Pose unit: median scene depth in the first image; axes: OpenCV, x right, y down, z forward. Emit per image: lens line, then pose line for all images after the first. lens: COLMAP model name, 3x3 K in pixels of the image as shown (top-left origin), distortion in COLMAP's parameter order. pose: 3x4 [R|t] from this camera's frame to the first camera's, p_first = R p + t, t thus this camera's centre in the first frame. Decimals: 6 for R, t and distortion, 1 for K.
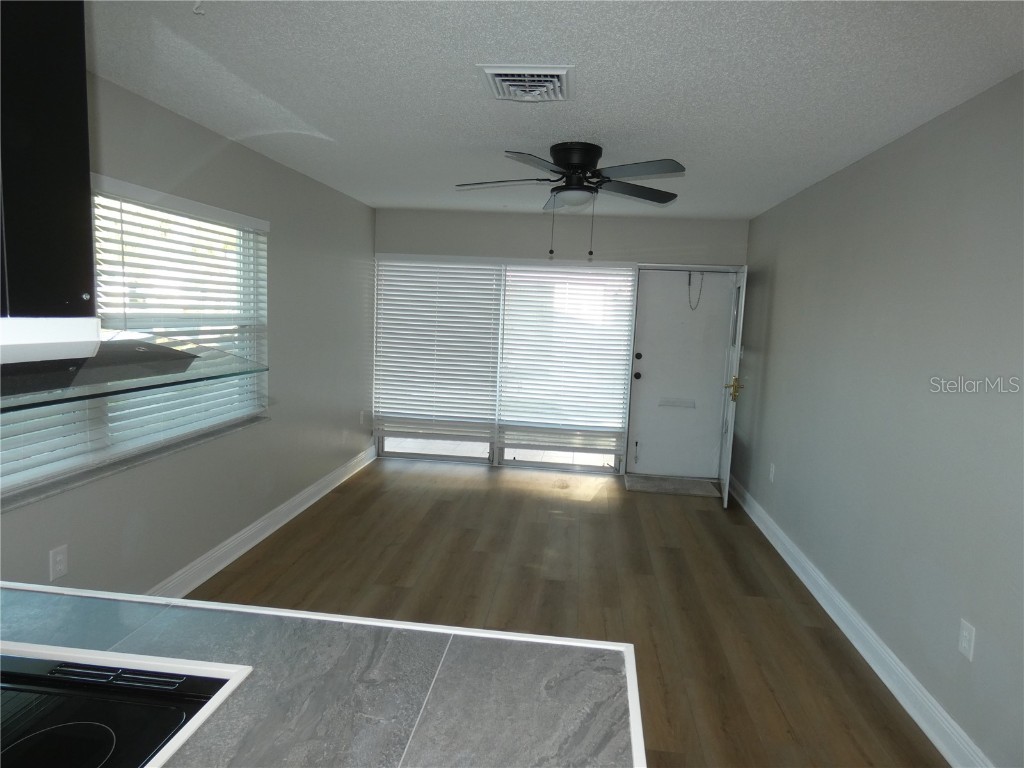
lens RADIAL K [[614.0, 0, 521.1], [0, 614.0, 374.6], [0, 0, 1]] dist [-0.004465, -0.002501]
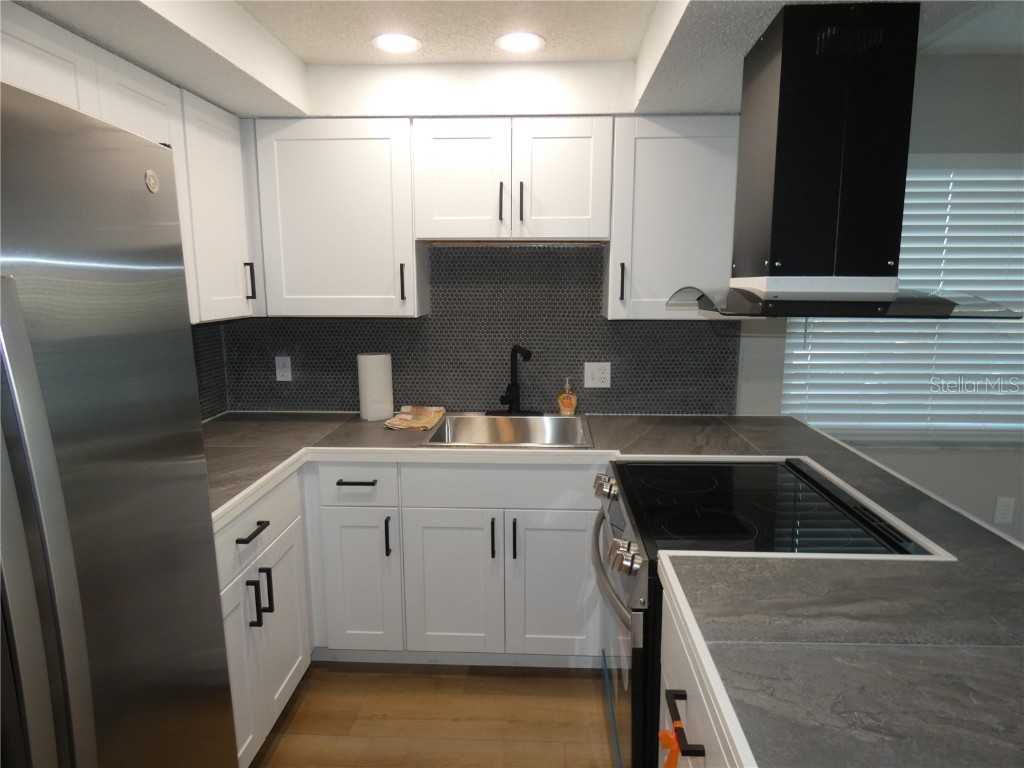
lens RADIAL K [[614.0, 0, 515.6], [0, 614.0, 379.9], [0, 0, 1]] dist [-0.004465, -0.002501]
pose [[0.052598, 0.116634, -0.991781, 0.458328], [-0.102661, 0.988525, 0.110807, 0.050855], [0.993325, 0.095989, 0.063968, 0.003335]]
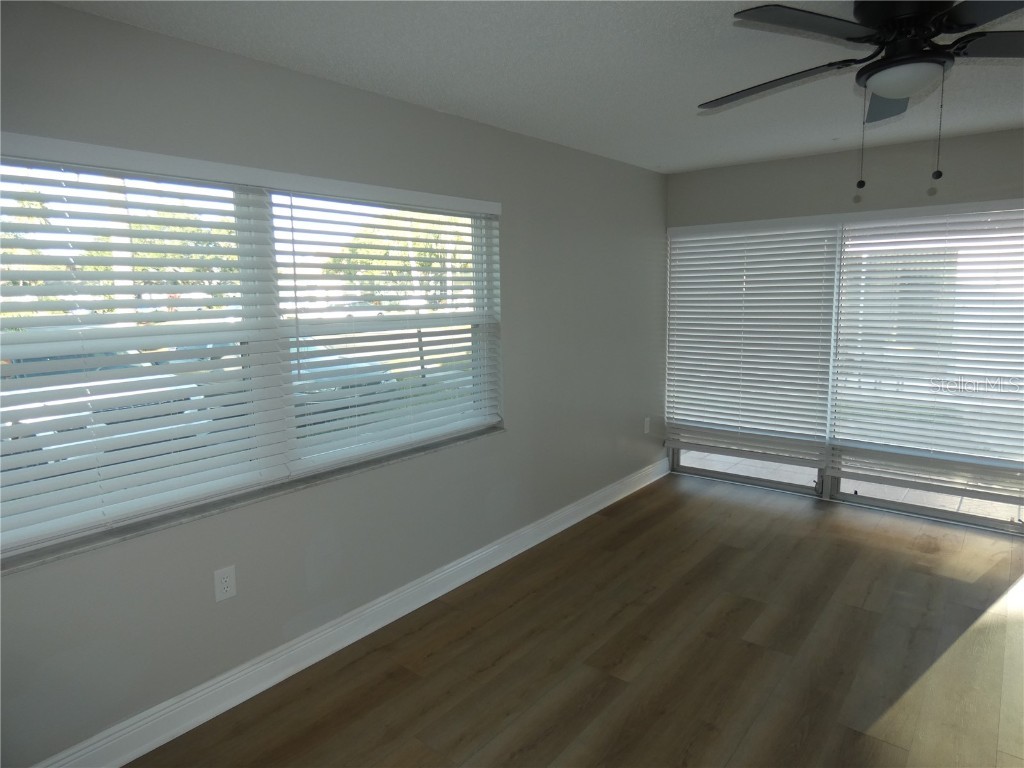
lens RADIAL K [[614.0, 0, 513.2], [0, 614.0, 377.3], [0, 0, 1]] dist [-0.004465, -0.002501]
pose [[0.826586, 0.016290, -0.562575, 0.090326], [-0.002635, 0.999682, 0.025075, -0.024603], [0.562805, -0.019244, 0.826366, 0.279072]]
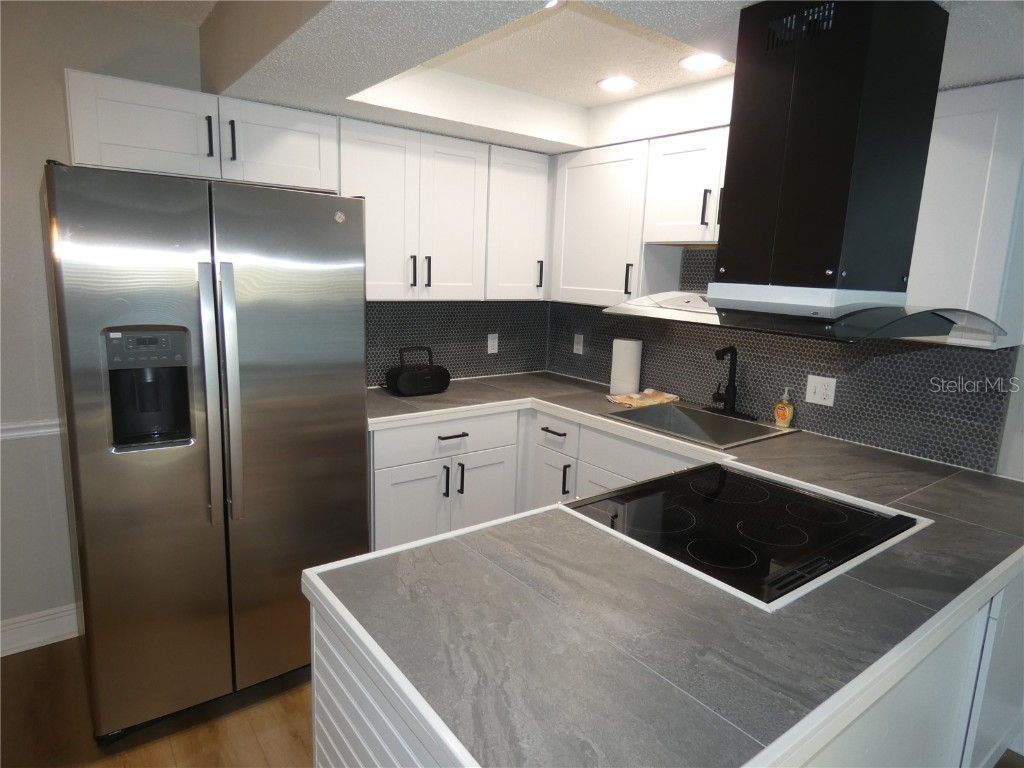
lens RADIAL K [[614.0, 0, 516.3], [0, 614.0, 378.8], [0, 0, 1]] dist [-0.004465, -0.002501]
pose [[-0.724015, 0.051411, -0.687866, 0.401984], [-0.141689, 0.964869, 0.221250, -0.060736], [0.675075, 0.257651, -0.691295, 0.887863]]
